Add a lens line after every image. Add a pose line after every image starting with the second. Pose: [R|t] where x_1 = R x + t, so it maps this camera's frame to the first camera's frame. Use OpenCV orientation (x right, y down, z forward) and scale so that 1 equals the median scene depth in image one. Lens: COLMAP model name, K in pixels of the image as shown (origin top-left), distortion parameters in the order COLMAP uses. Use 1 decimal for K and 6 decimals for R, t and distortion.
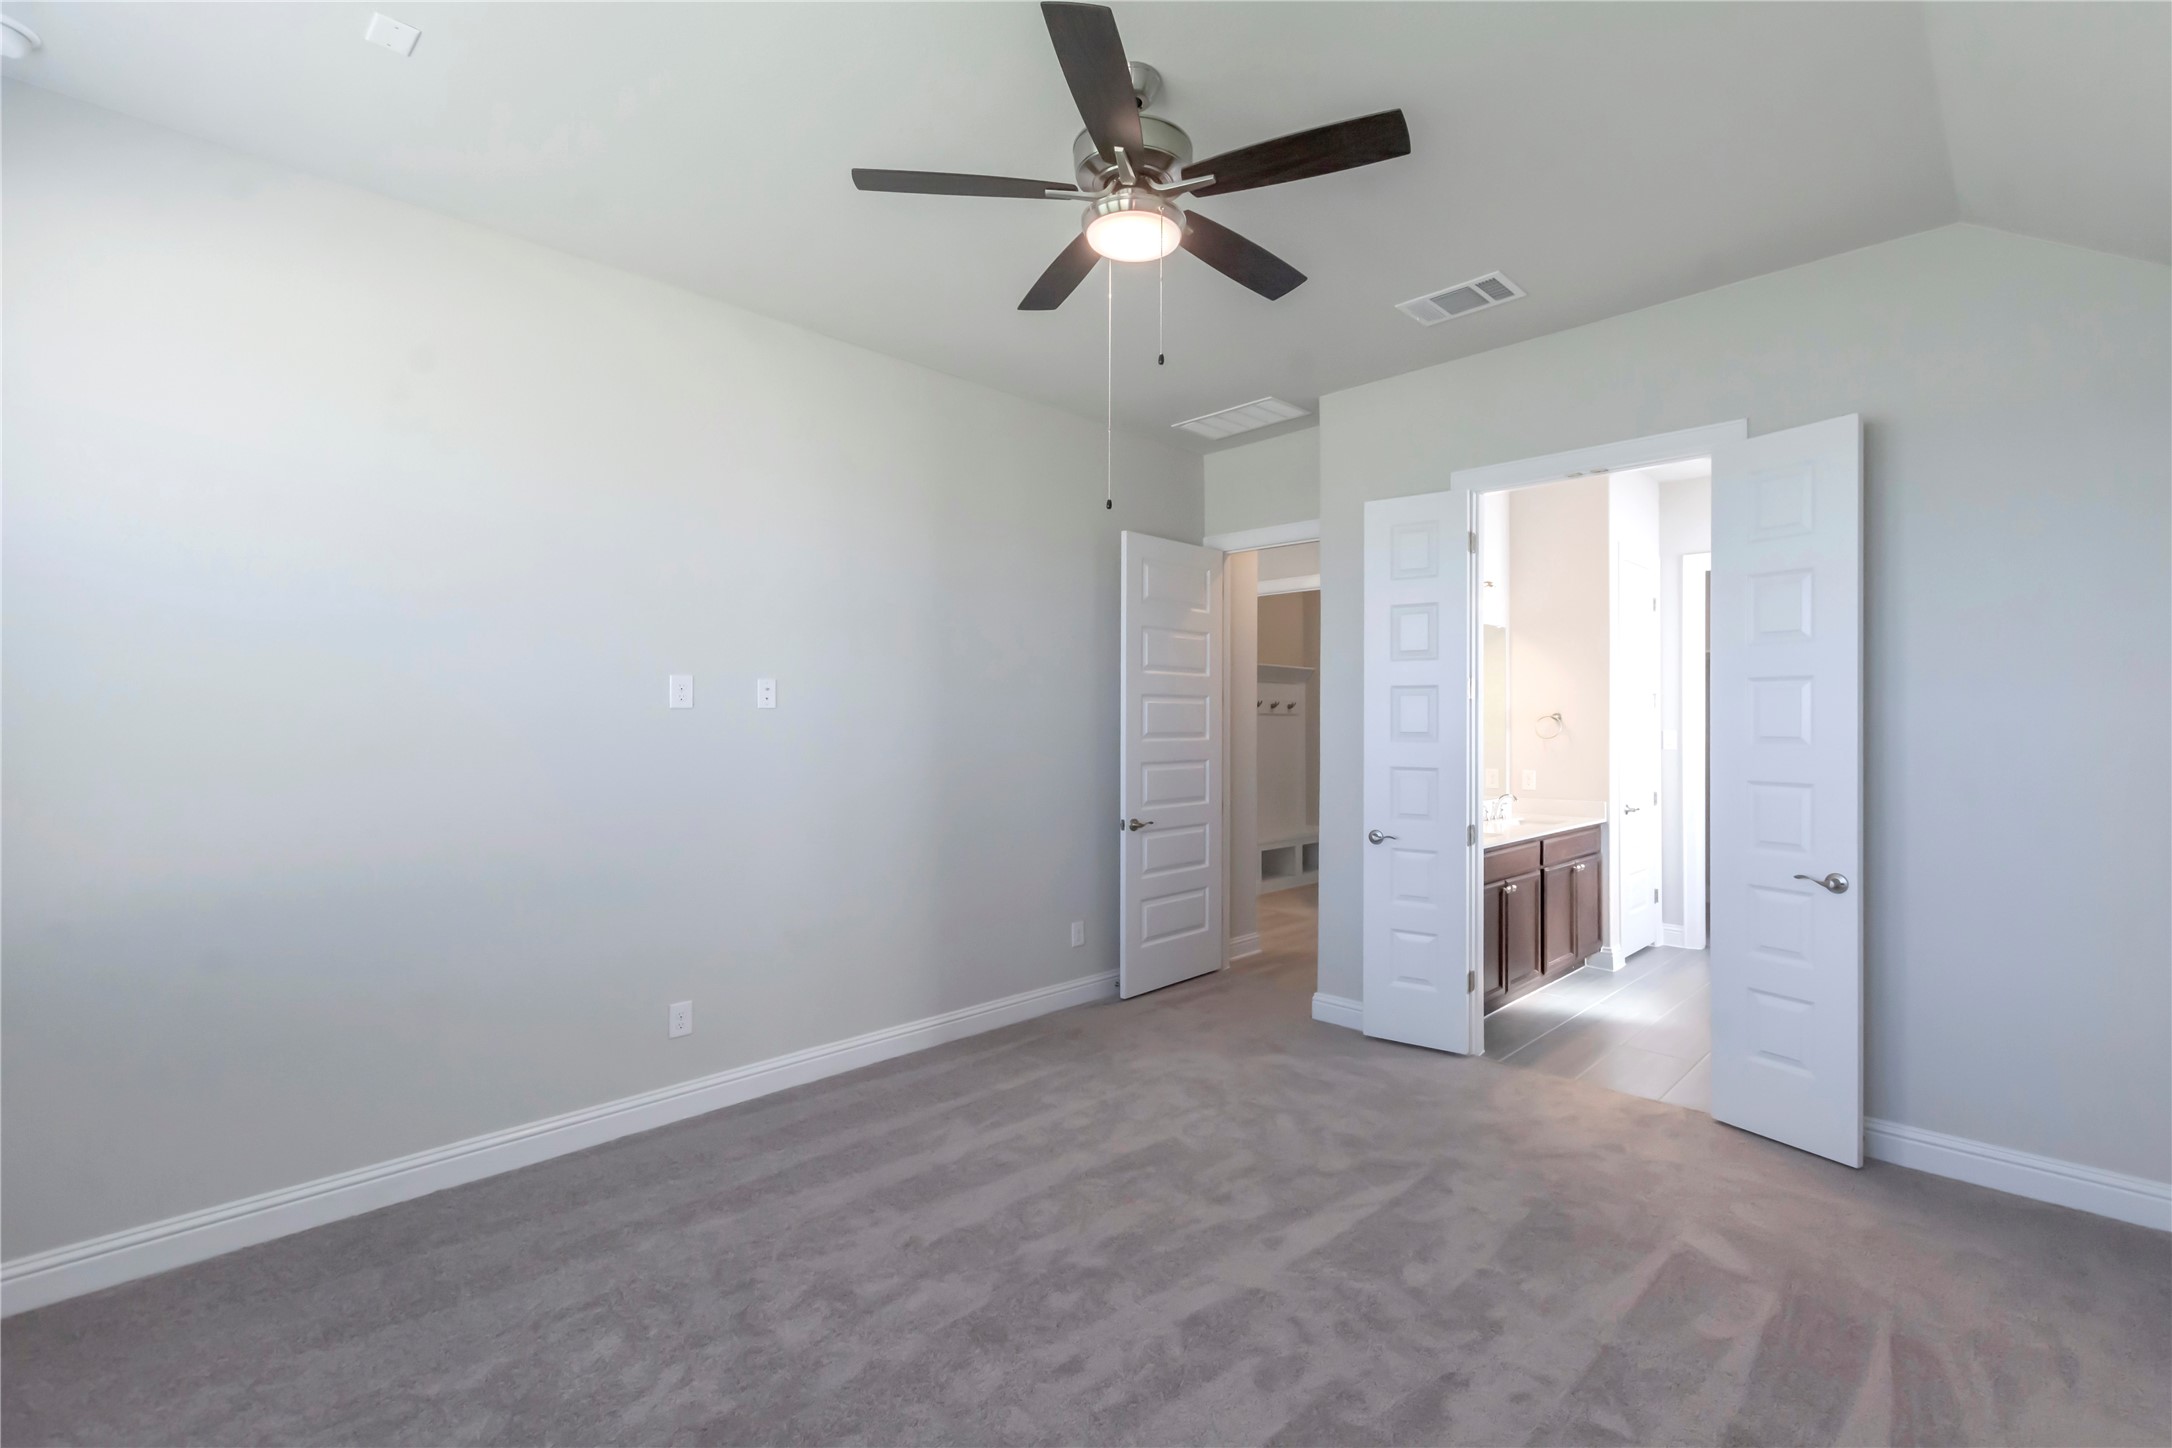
lens RADIAL K [[977.9, 0, 1103.2], [0, 977.9, 720.7], [0, 0, 1]] dist [0.007339, -0.002702]
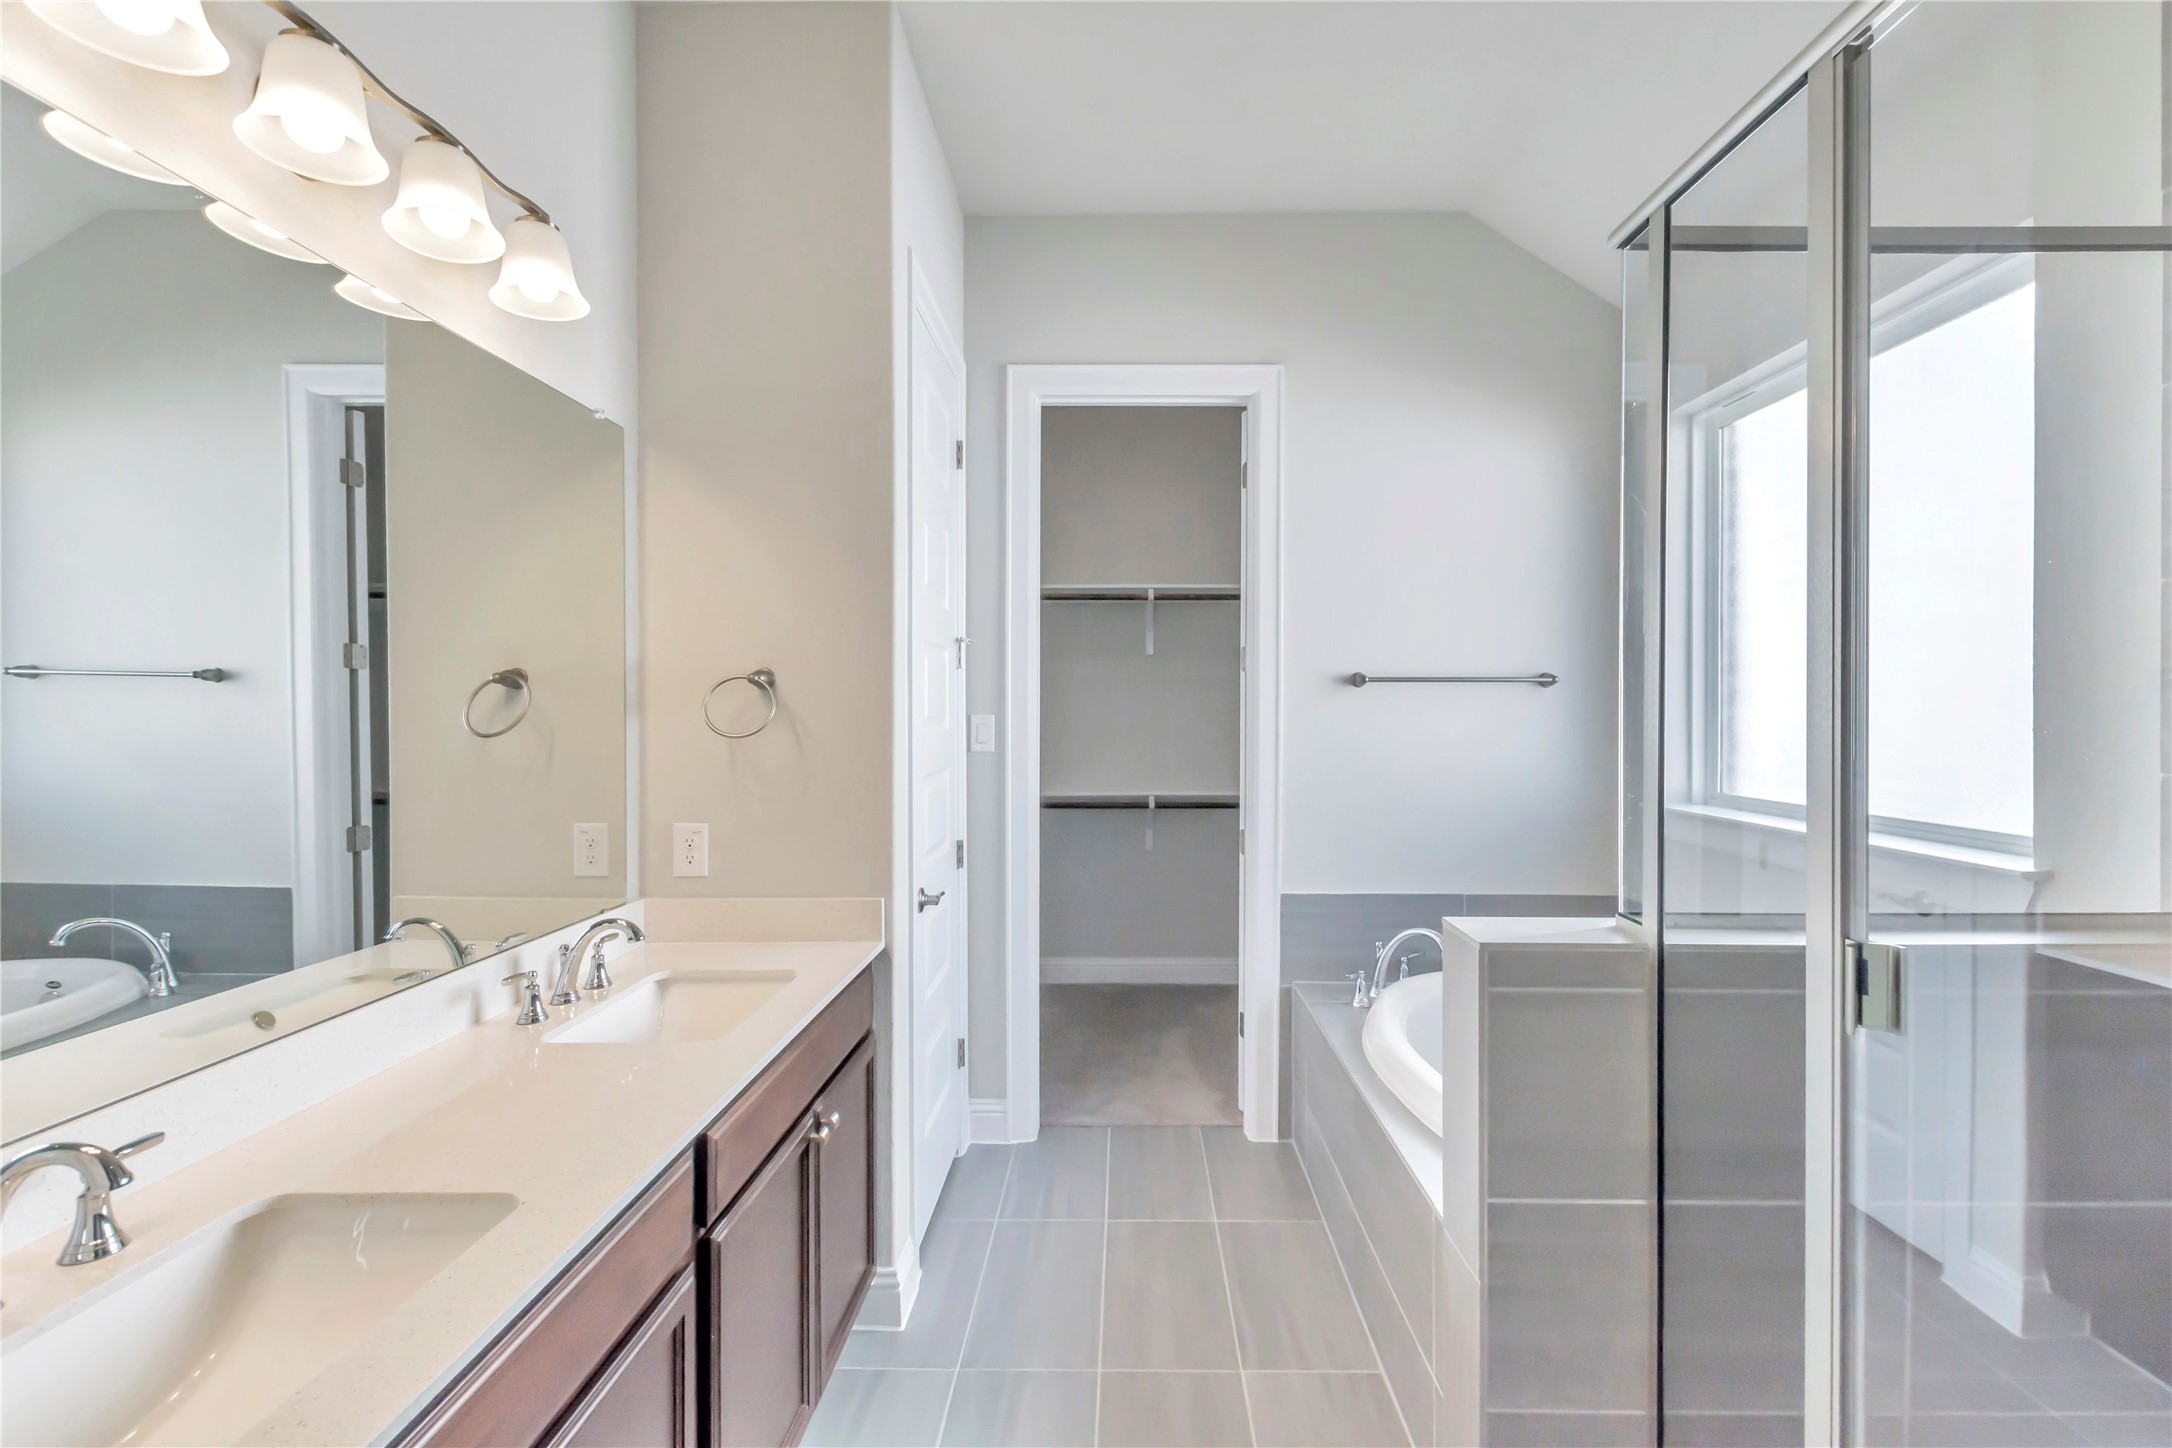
lens RADIAL K [[977.9, 0, 1104.6], [0, 977.9, 721.7], [0, 0, 1]] dist [0.007339, -0.002702]
pose [[0.725758, -0.006305, 0.687921, 0.292521], [0.000417, 0.999962, 0.008725, 0.009183], [-0.687950, -0.006045, 0.725733, 0.621755]]
